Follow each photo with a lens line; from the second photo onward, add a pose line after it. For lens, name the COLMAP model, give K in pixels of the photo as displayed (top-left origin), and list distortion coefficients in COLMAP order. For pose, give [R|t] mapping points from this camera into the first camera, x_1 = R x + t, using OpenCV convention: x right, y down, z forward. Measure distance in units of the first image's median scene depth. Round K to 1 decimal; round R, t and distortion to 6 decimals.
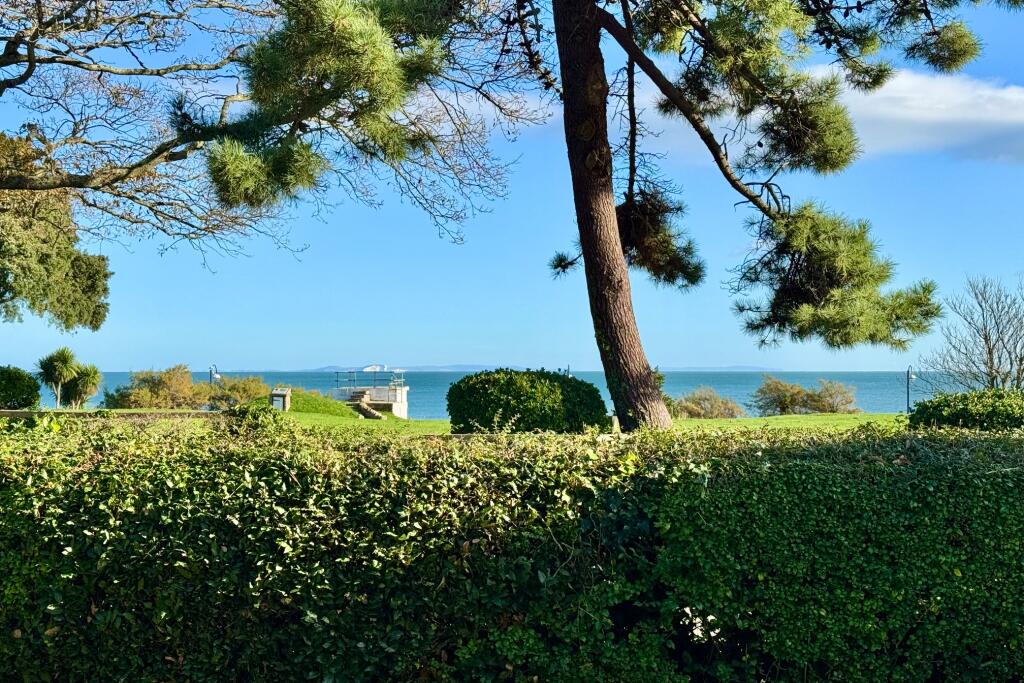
lens RADIAL K [[1475.7, 0, 511.8], [0, 1475.7, 342.5], [0, 0, 1]] dist [0.150335, 0.000000]
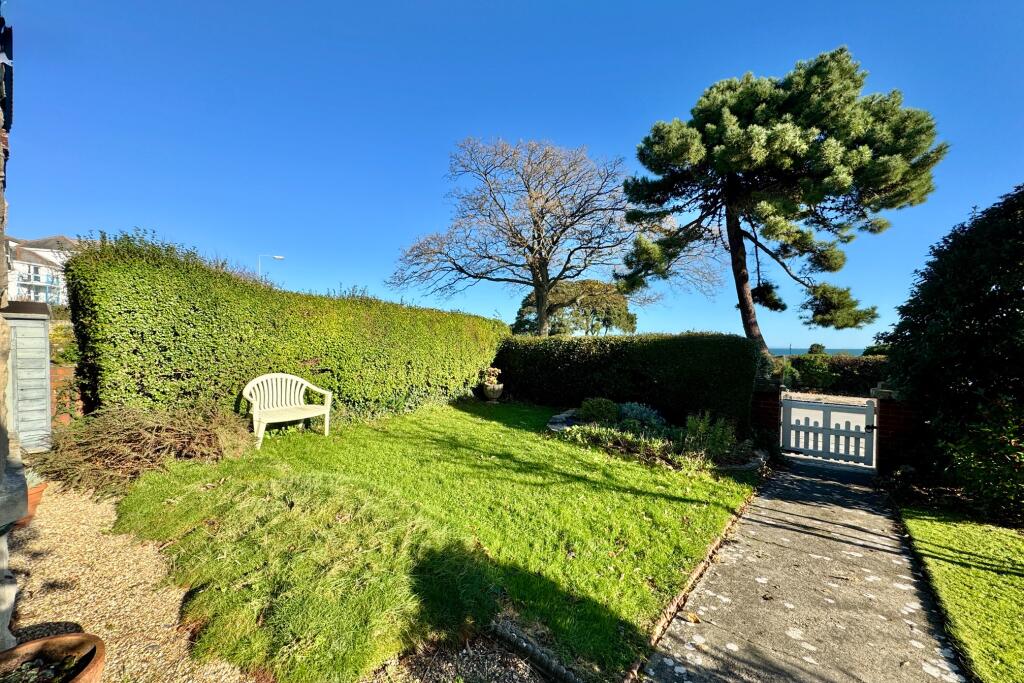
lens RADIAL K [[415.9, 0, 512.1], [0, 415.9, 341.6], [0, 0, 1]] dist [-0.003061, -0.000190]
pose [[0.805931, -0.001802, -0.592007, 0.185696], [-0.000640, 0.999992, -0.003914, 0.032418], [0.592009, 0.003534, 0.805923, -0.074573]]
